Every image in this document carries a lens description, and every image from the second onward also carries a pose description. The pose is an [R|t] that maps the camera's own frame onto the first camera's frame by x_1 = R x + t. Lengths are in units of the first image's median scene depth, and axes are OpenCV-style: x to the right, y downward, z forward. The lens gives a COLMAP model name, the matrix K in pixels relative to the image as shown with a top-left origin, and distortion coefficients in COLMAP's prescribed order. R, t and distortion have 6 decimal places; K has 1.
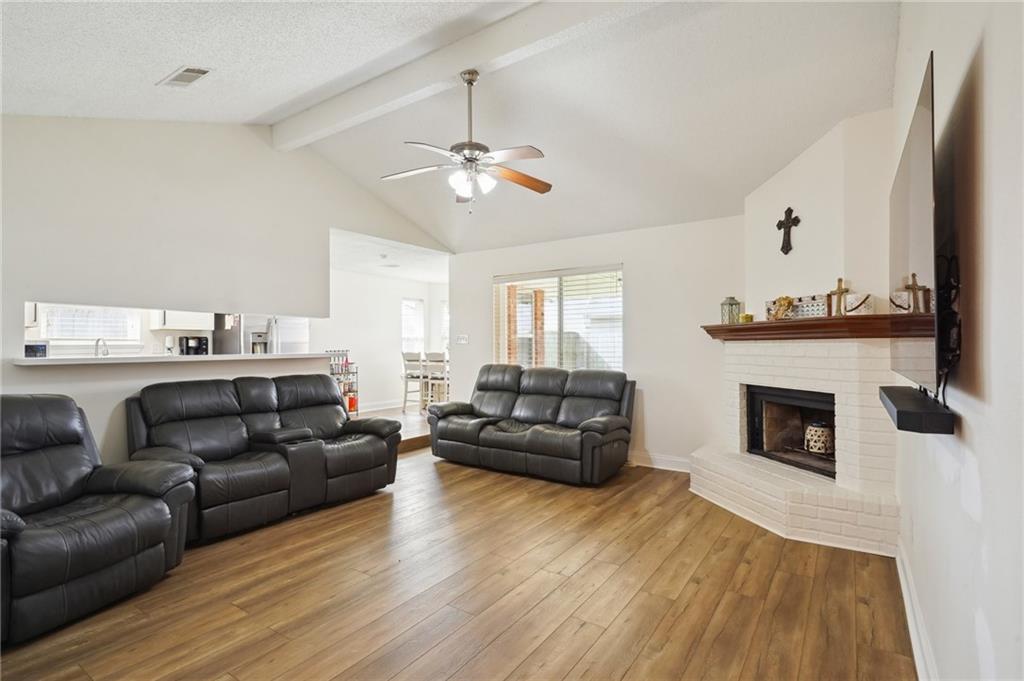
lens RADIAL K [[506.0, 0, 515.7], [0, 506.0, 346.4], [0, 0, 1]] dist [-0.046996, 0.000166]
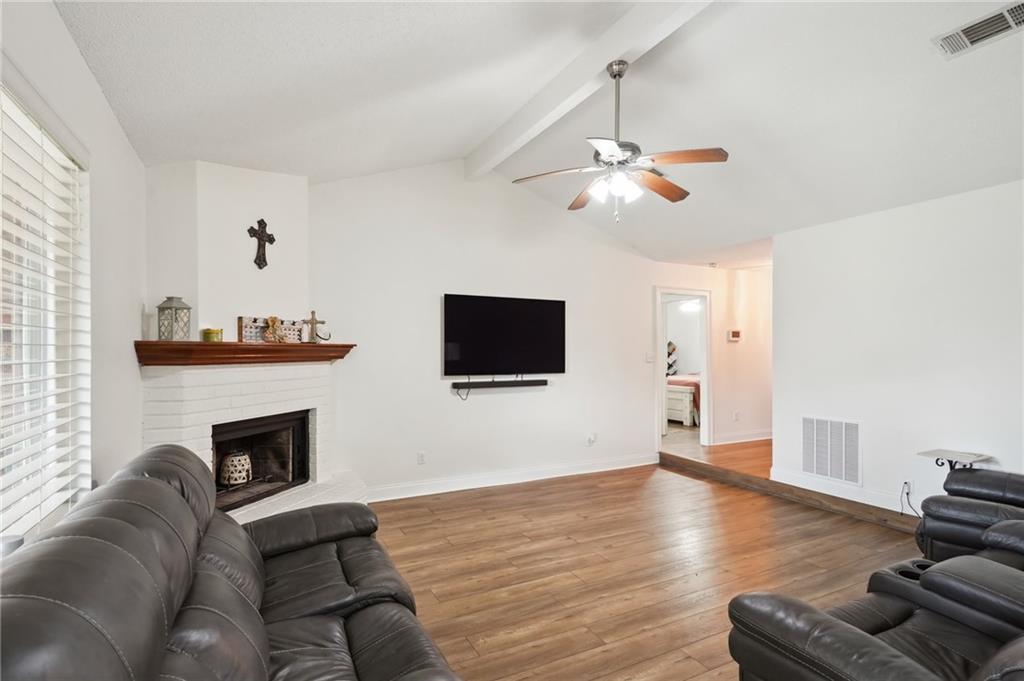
lens RADIAL K [[506.0, 0, 515.7], [0, 506.0, 346.4], [0, 0, 1]] dist [-0.046996, 0.000166]
pose [[-0.877215, 0.006716, 0.480050, -0.323830], [0.007597, 0.999971, -0.000107, -0.042656], [-0.480037, 0.003553, -0.877241, 1.677437]]
